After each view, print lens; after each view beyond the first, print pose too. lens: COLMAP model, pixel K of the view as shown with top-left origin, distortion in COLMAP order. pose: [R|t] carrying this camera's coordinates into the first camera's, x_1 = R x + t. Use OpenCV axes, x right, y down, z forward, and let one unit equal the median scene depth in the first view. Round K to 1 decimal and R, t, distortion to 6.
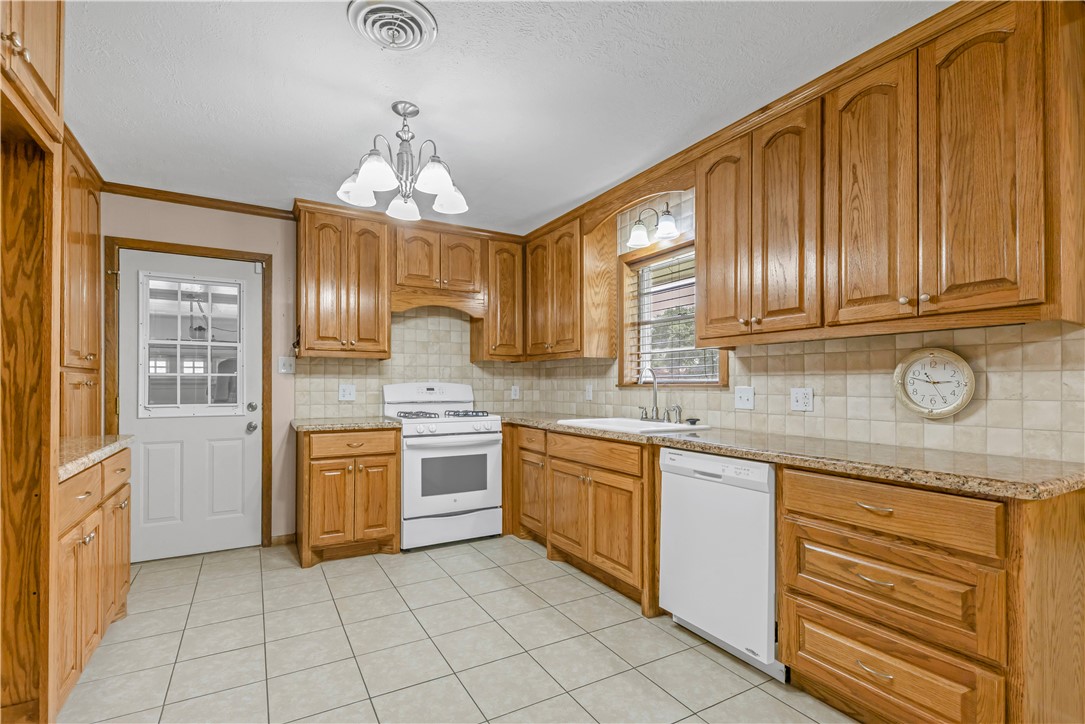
lens RADIAL K [[516.5, 0, 549.3], [0, 516.5, 380.3], [0, 0, 1]] dist [0.008301, -0.002815]
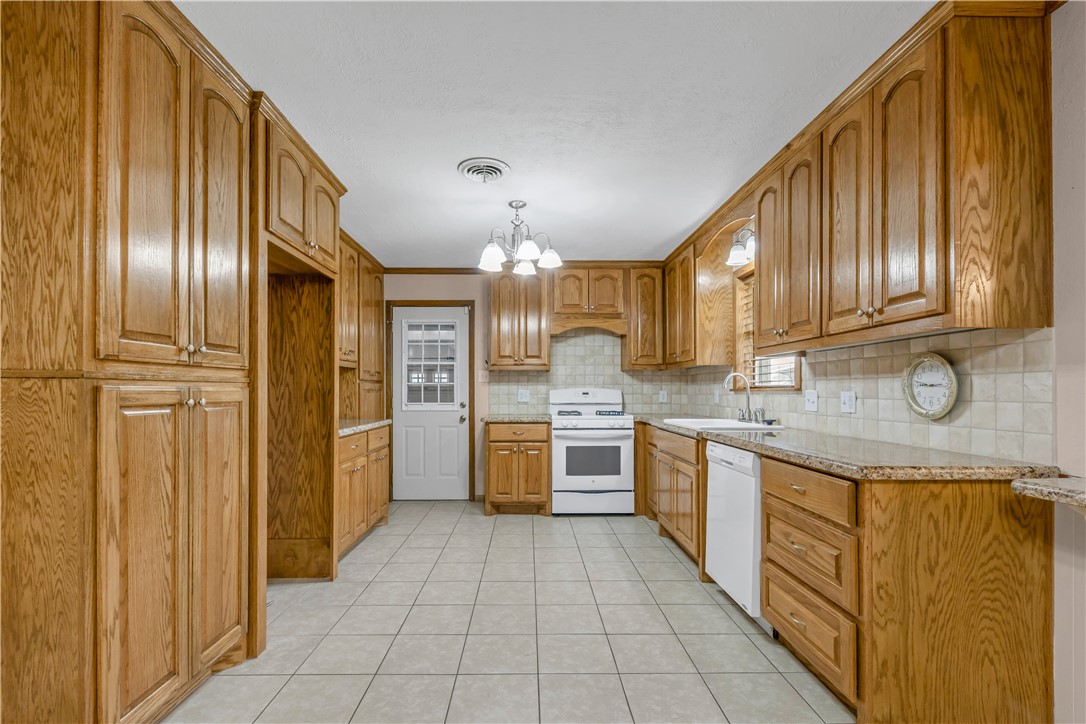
lens RADIAL K [[517.0, 0, 533.1], [0, 517.0, 387.4], [0, 0, 1]] dist [0.008301, -0.002815]
pose [[0.868977, -0.005687, -0.494821, 0.396330], [0.006557, 0.999979, 0.000022, 0.002559], [0.494810, -0.003264, 0.868995, -0.216463]]
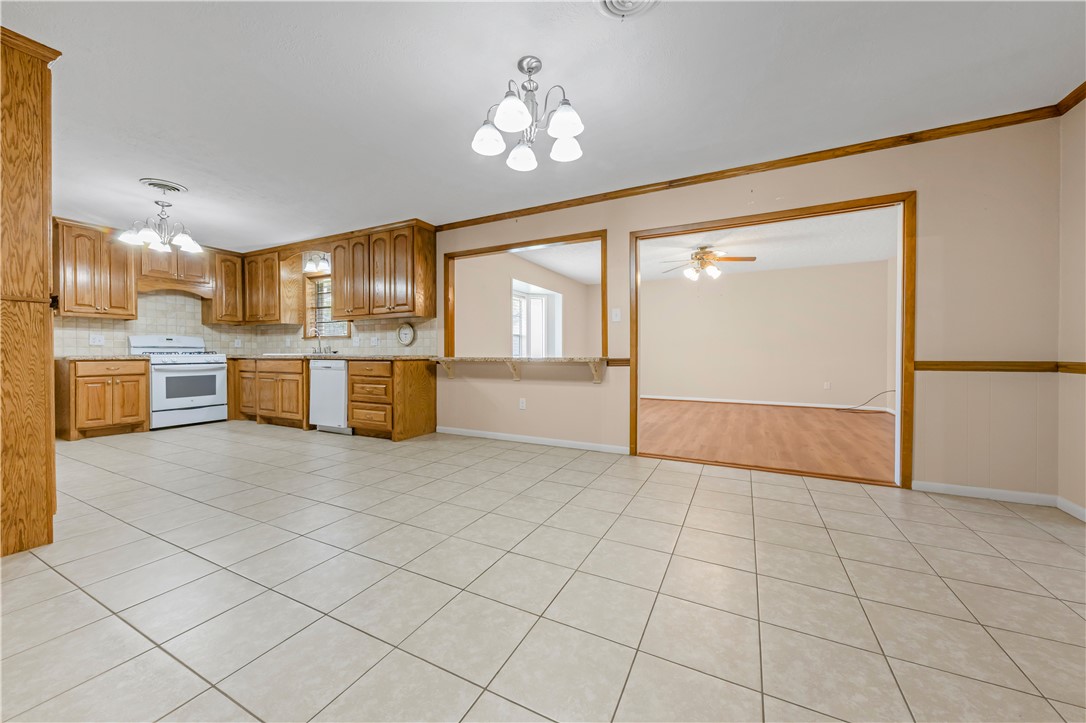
lens RADIAL K [[384.3, 0, 565.0], [0, 384.3, 354.5], [0, 0, 1]] dist [0.000278, -0.000398]
pose [[0.815966, -0.007689, 0.578049, 0.127710], [-0.000355, 0.999905, 0.013800, 0.067972], [-0.578100, -0.011465, 0.815886, -1.029578]]
